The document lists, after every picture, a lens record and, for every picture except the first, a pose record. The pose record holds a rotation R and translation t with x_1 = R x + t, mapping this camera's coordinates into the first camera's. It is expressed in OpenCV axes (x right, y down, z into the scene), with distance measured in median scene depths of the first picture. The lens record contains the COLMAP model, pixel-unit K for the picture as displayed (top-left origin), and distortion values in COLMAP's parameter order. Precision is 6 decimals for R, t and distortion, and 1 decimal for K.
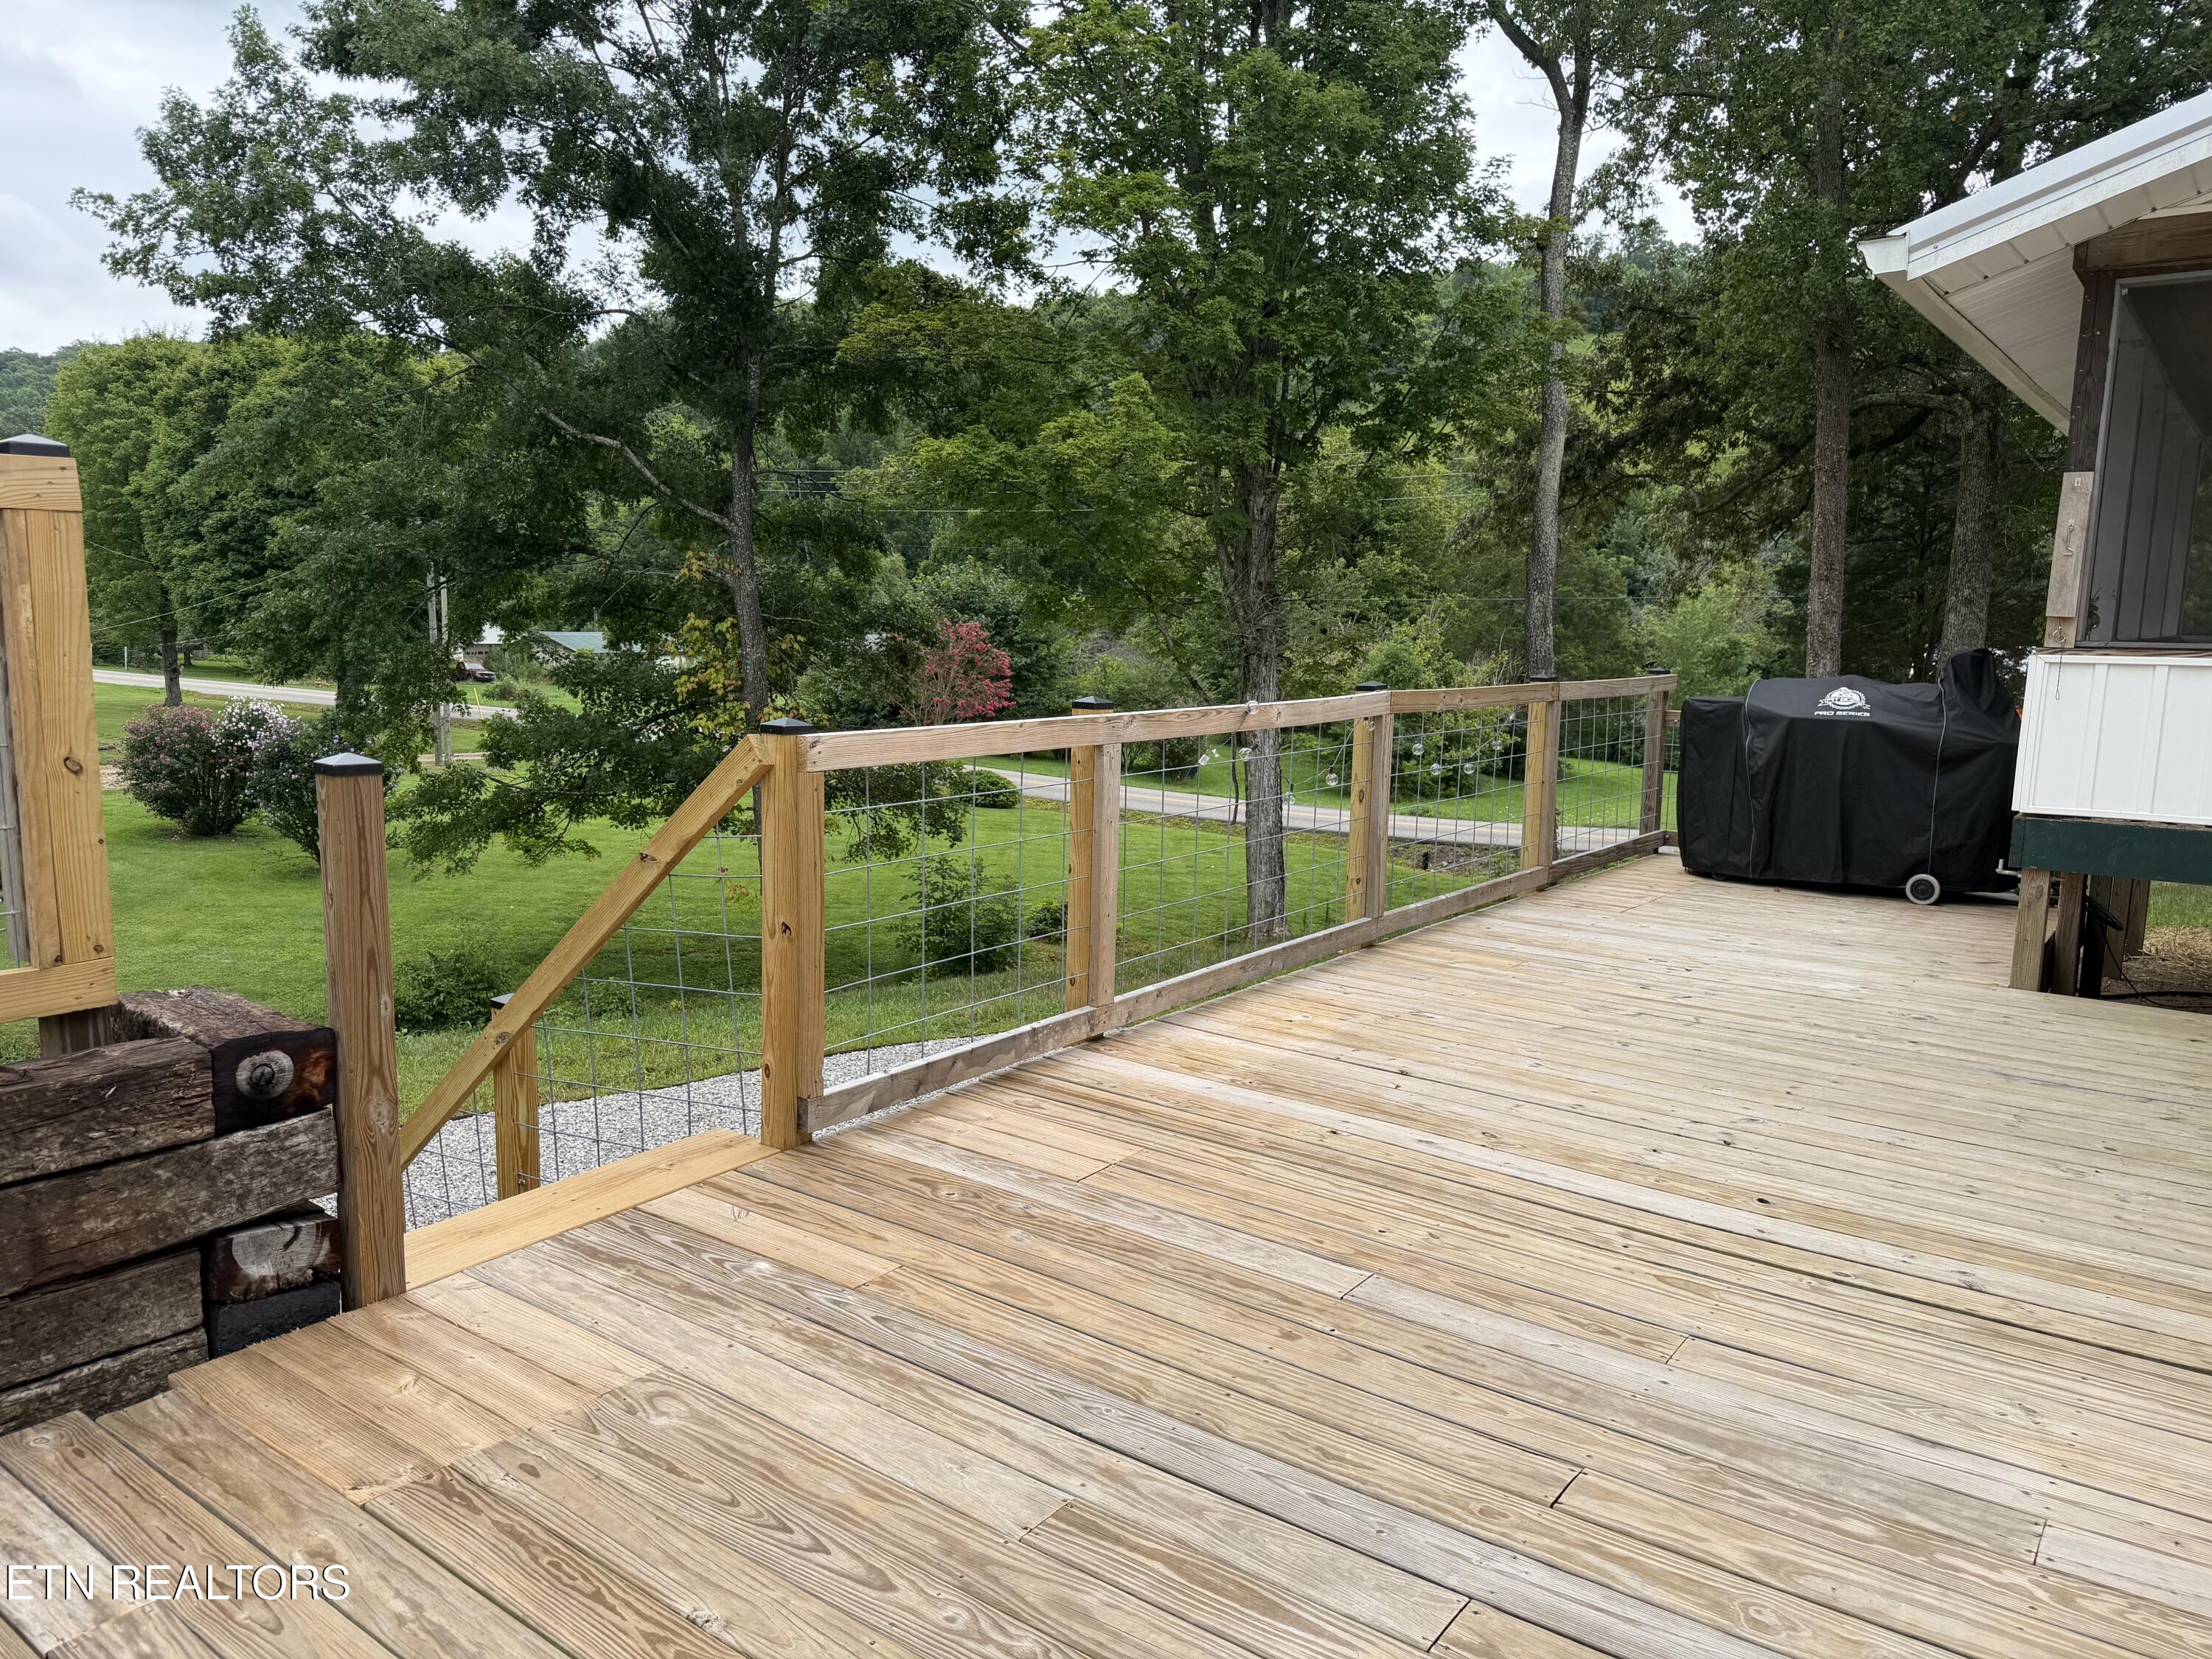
lens RADIAL K [[1628.4, 0, 1106.0], [0, 1628.4, 829.5], [0, 0, 1]] dist [0.075507, -0.062521]
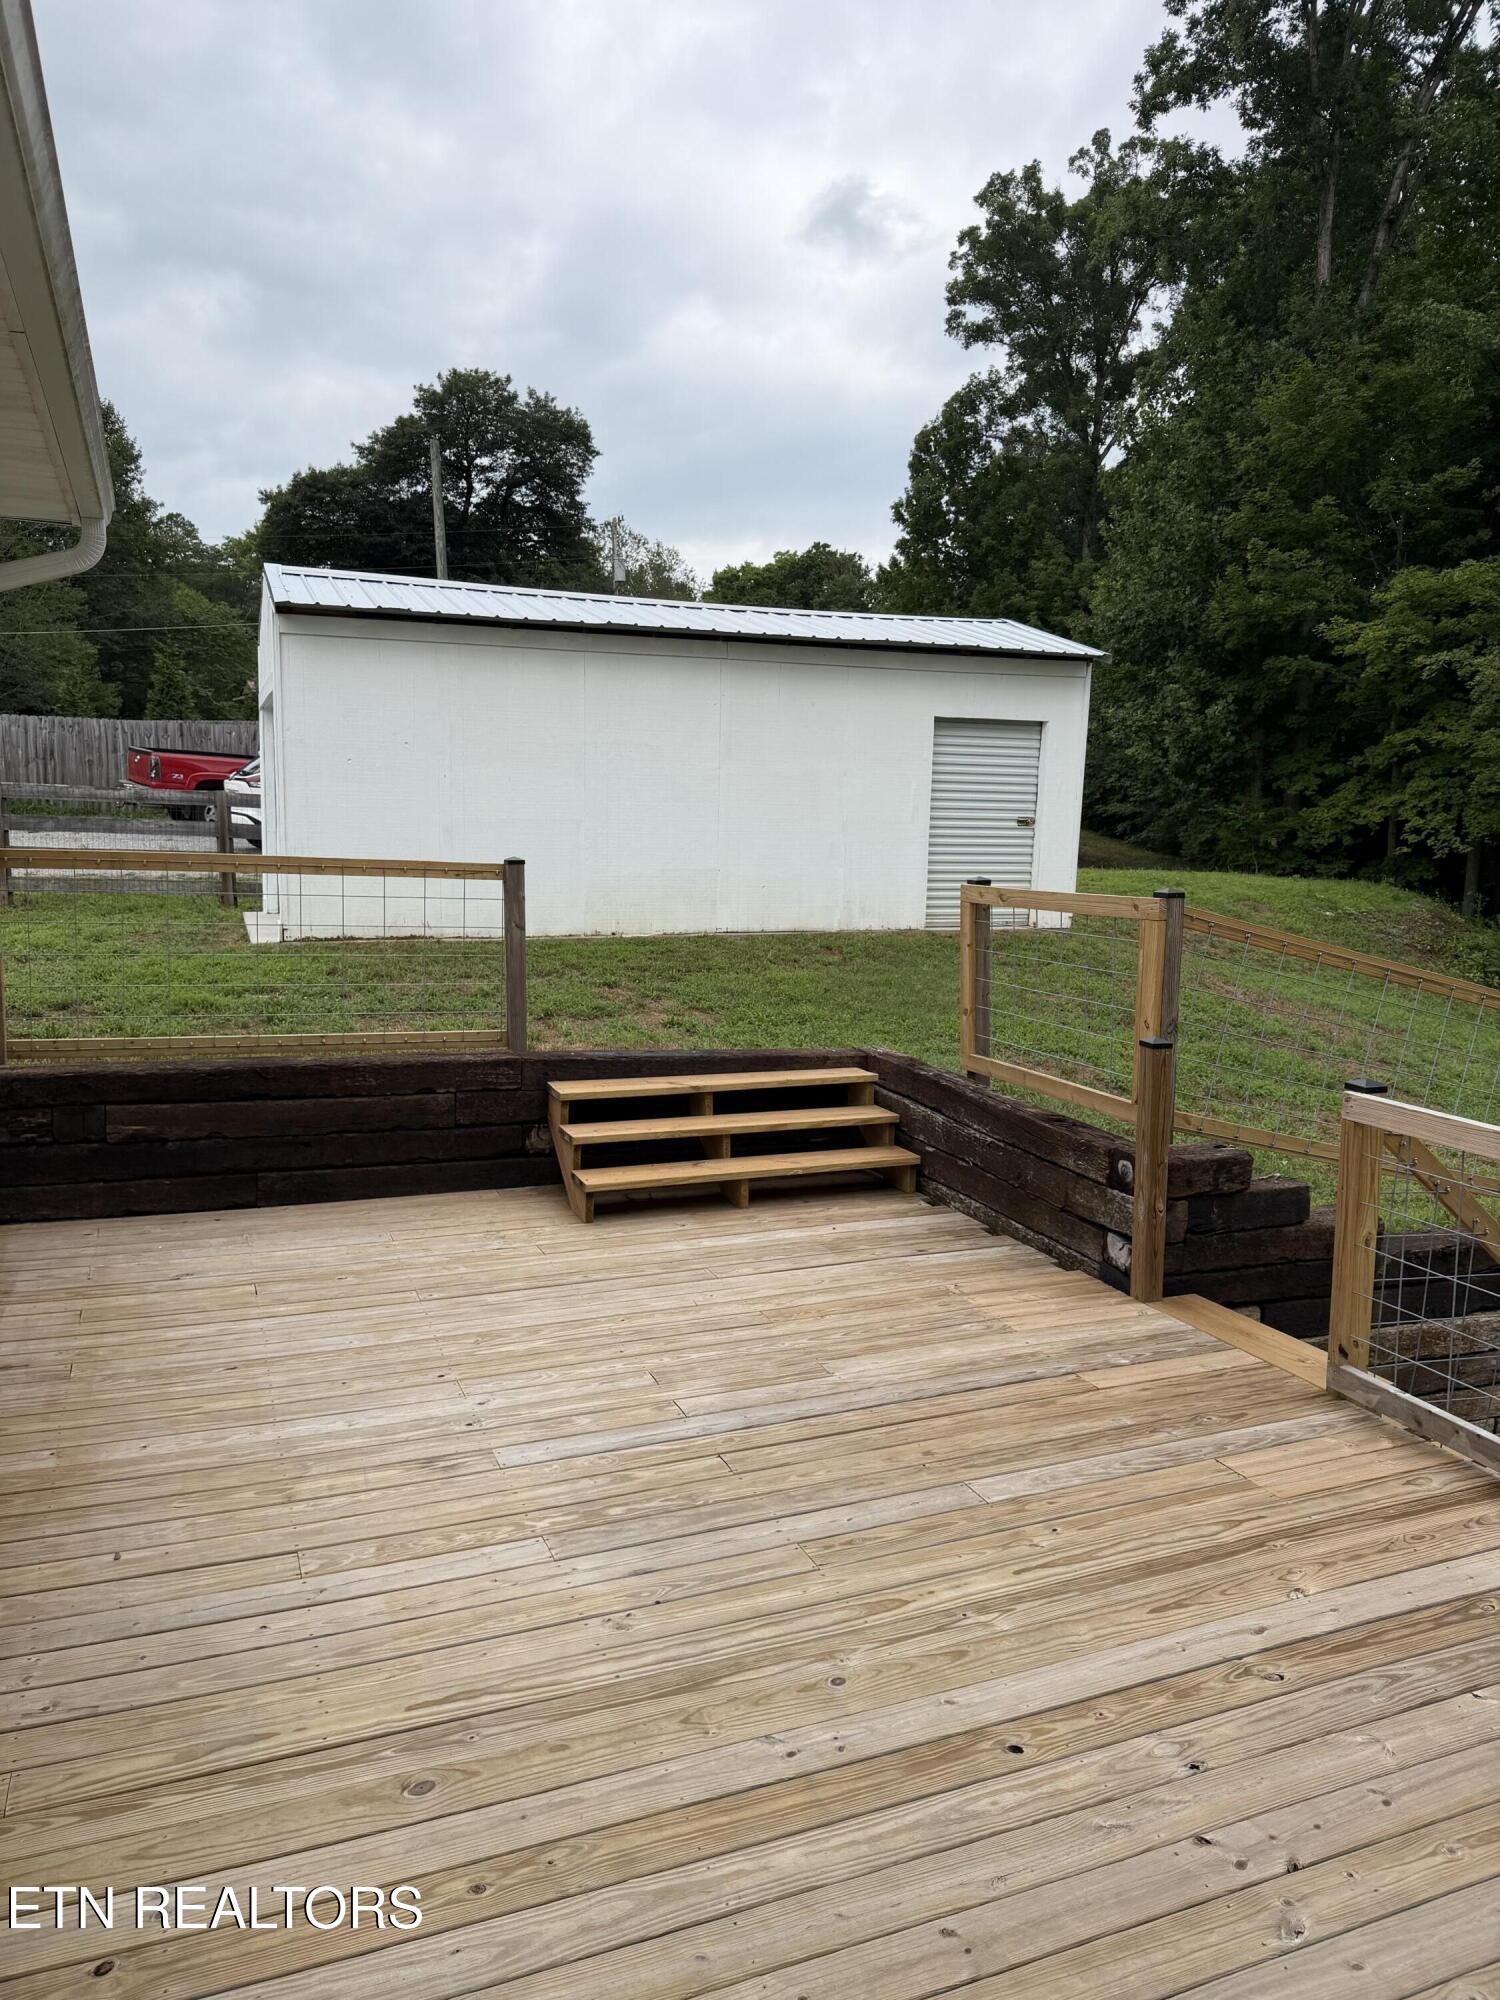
lens RADIAL K [[1449.7, 0, 750.0], [0, 1449.7, 1000.0], [0, 0, 1]] dist [0.189181, -0.221804]
pose [[-0.534289, 0.085122, -0.841005, 1.428334], [-0.138647, 0.972618, 0.186525, -0.381734], [0.833854, 0.216261, -0.507857, 1.537384]]
